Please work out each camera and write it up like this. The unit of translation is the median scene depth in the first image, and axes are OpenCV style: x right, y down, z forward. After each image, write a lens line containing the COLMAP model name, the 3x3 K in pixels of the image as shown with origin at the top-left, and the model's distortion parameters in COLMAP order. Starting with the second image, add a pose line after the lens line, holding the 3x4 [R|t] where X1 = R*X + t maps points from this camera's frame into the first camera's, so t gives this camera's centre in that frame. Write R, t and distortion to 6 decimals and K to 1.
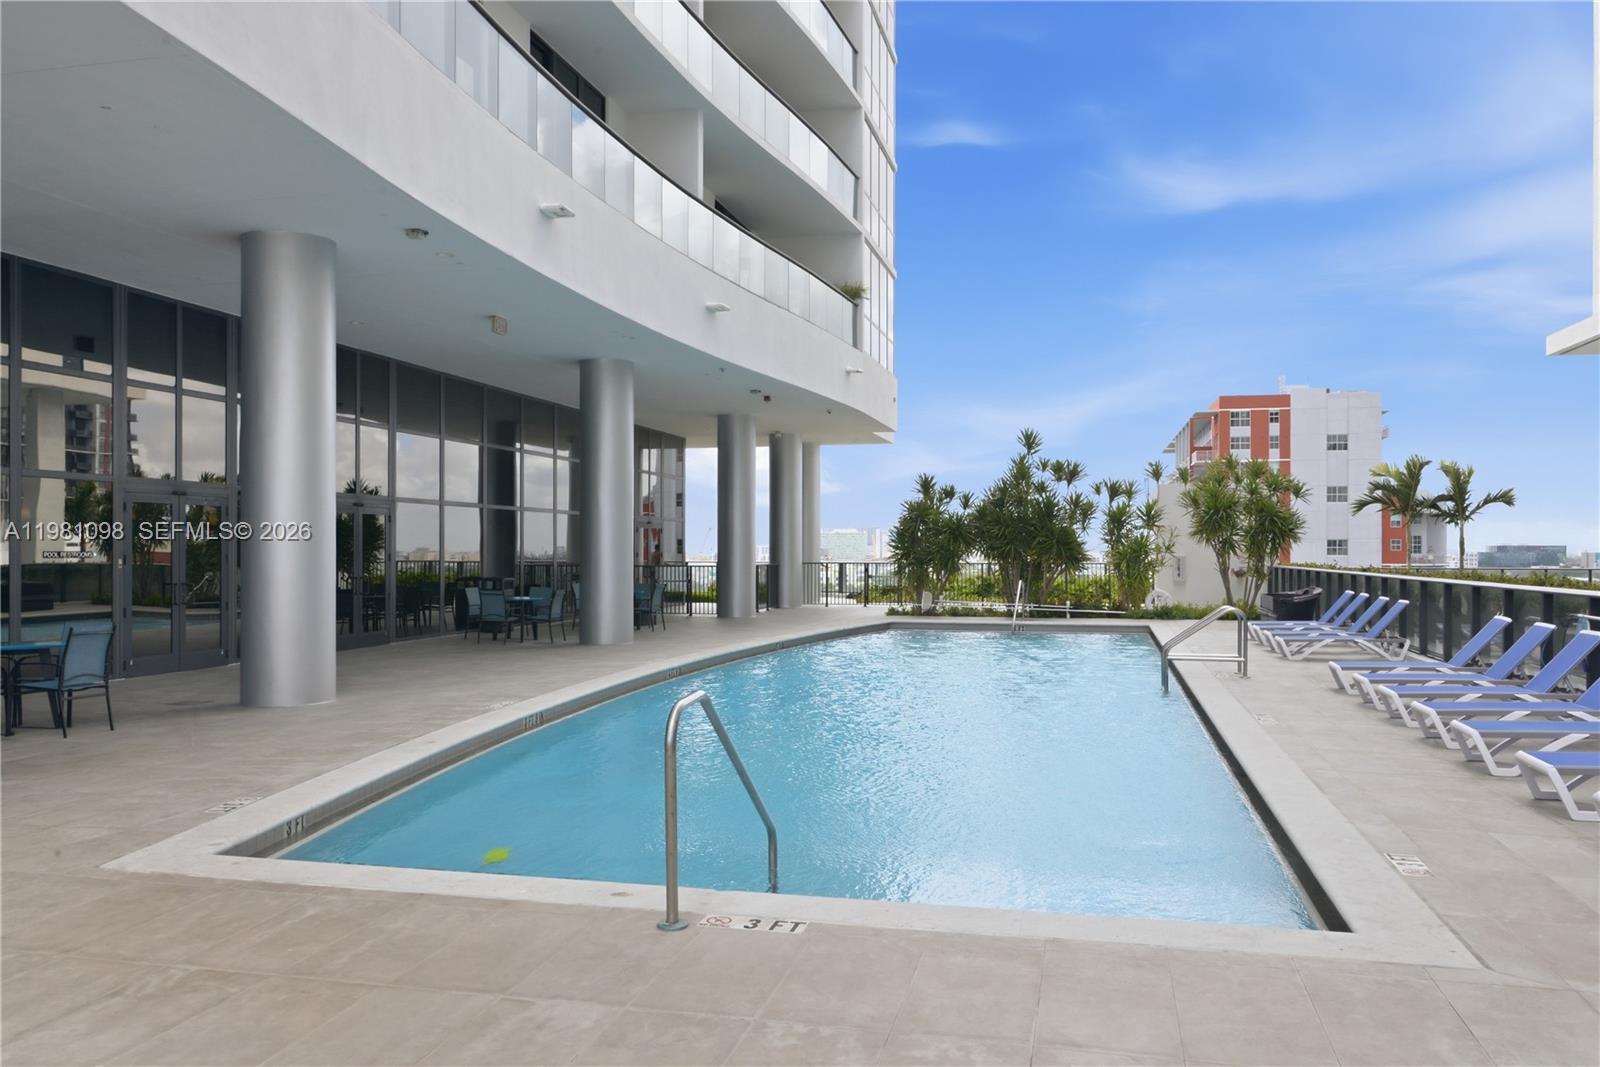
lens RADIAL K [[1262.9, 0, 801.2], [0, 1262.9, 538.5], [0, 0, 1]] dist [0.014021, -0.011189]
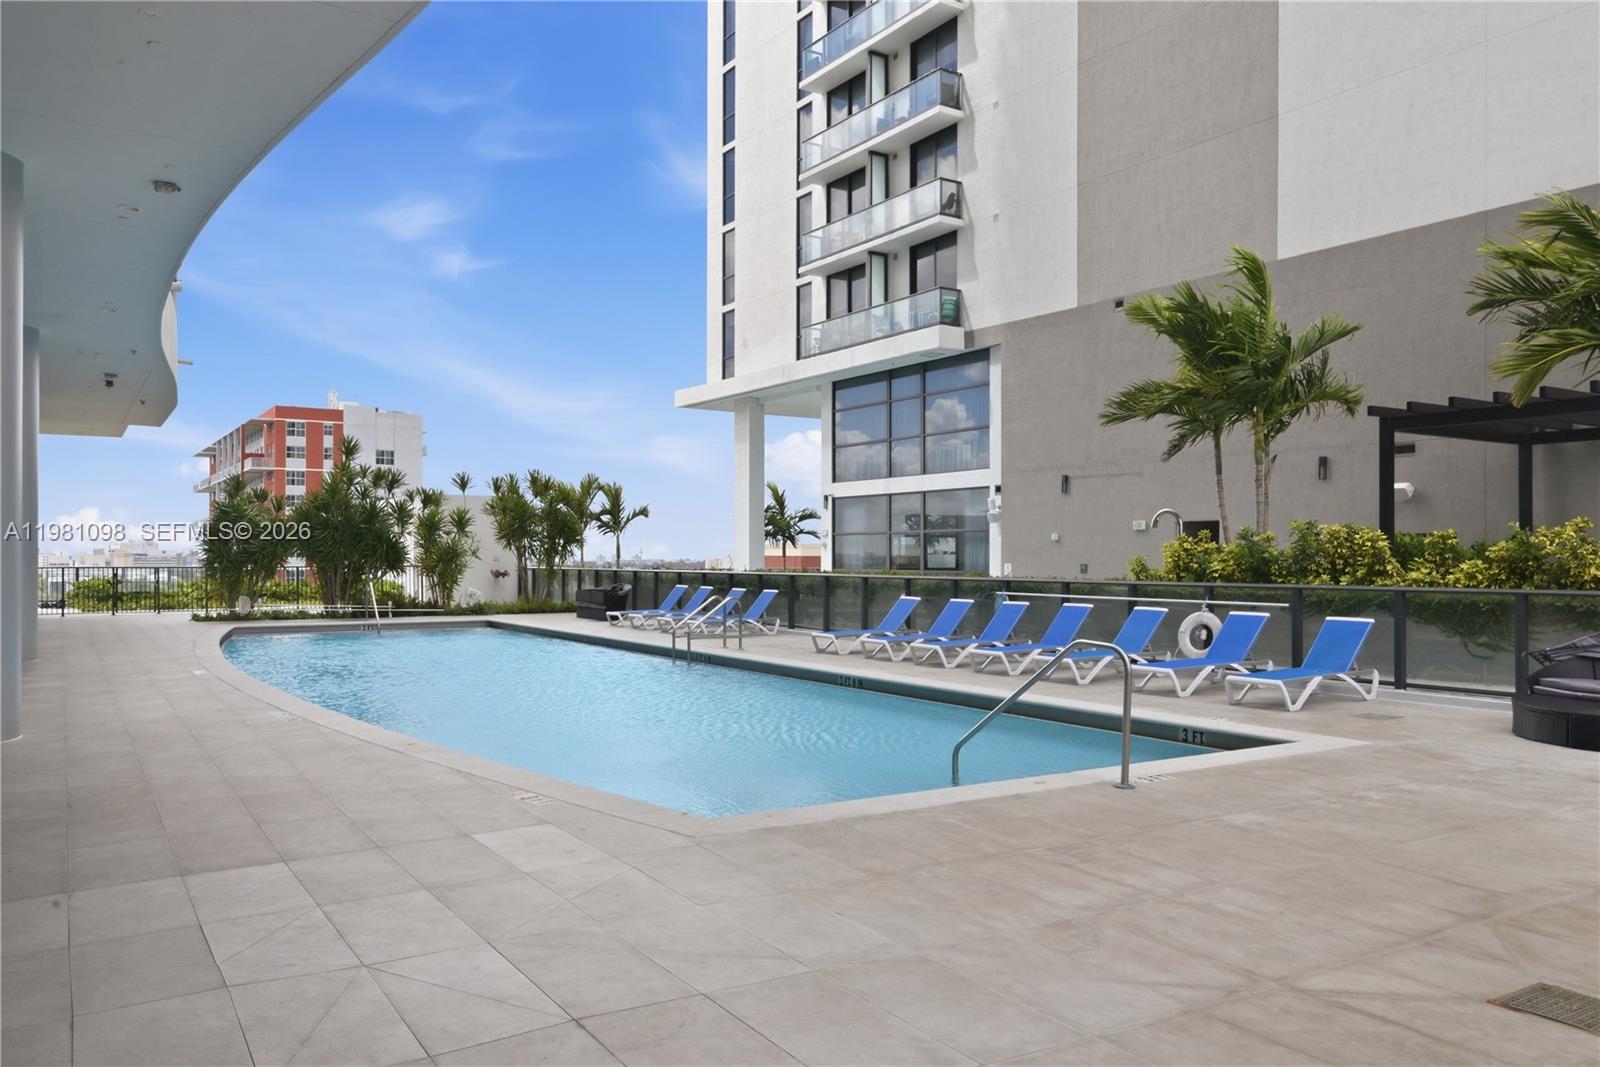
lens RADIAL K [[1188.0, 0, 800.7], [0, 1188.0, 537.8], [0, 0, 1]] dist [-0.006721, -0.001769]
pose [[0.705873, 0.008354, 0.708289, -0.252886], [-0.005043, 0.999964, -0.006768, 0.001002], [-0.708321, 0.001205, 0.705890, 0.041911]]
